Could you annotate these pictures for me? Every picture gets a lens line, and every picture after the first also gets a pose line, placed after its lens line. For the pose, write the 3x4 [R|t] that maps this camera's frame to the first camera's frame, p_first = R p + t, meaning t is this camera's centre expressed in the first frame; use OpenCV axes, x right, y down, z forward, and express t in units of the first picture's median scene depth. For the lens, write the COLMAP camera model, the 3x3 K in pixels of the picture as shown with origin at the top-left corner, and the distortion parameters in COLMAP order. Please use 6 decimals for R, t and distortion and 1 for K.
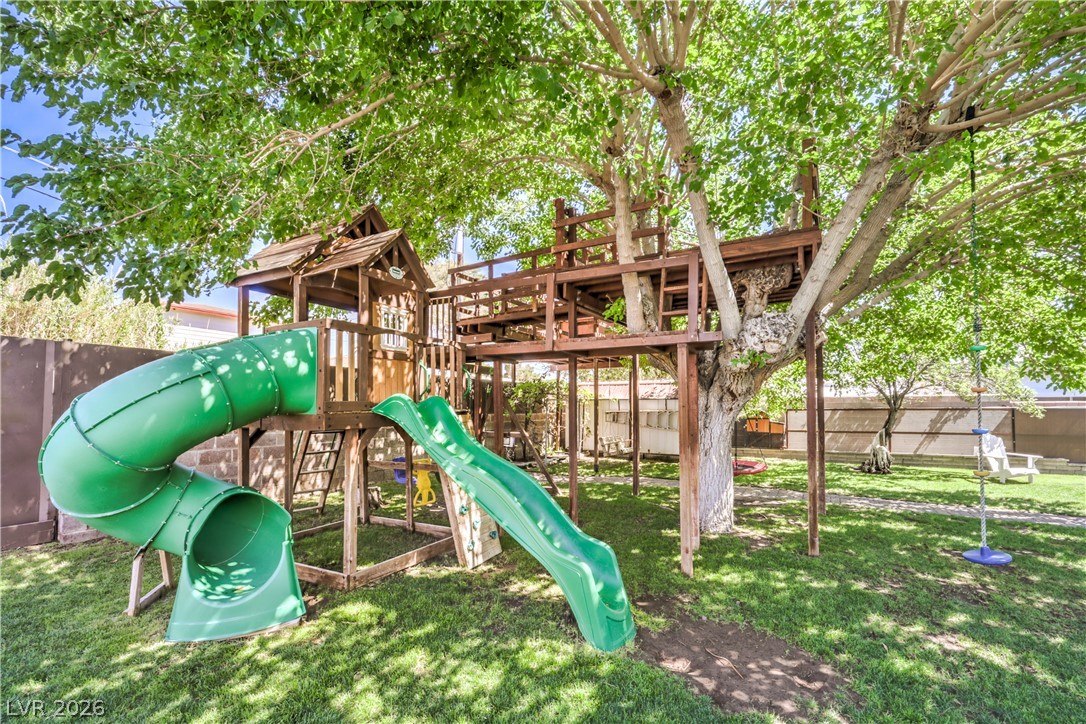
lens RADIAL K [[448.9, 0, 553.5], [0, 448.9, 384.3], [0, 0, 1]] dist [0.002468, -0.000462]
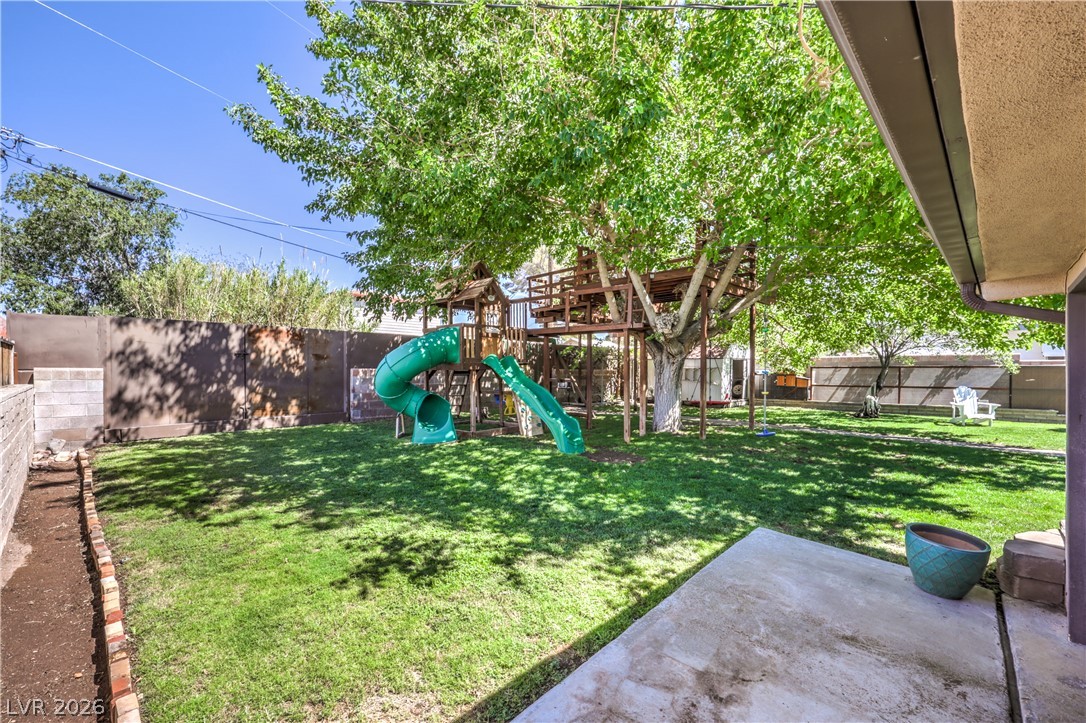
lens RADIAL K [[448.9, 0, 542.7], [0, 448.9, 363.4], [0, 0, 1]] dist [0.002468, -0.000462]
pose [[0.965746, 0.002095, -0.259480, 0.394800], [0.008109, 0.999235, 0.038248, -0.014311], [0.259362, -0.039042, 0.964991, -0.903205]]
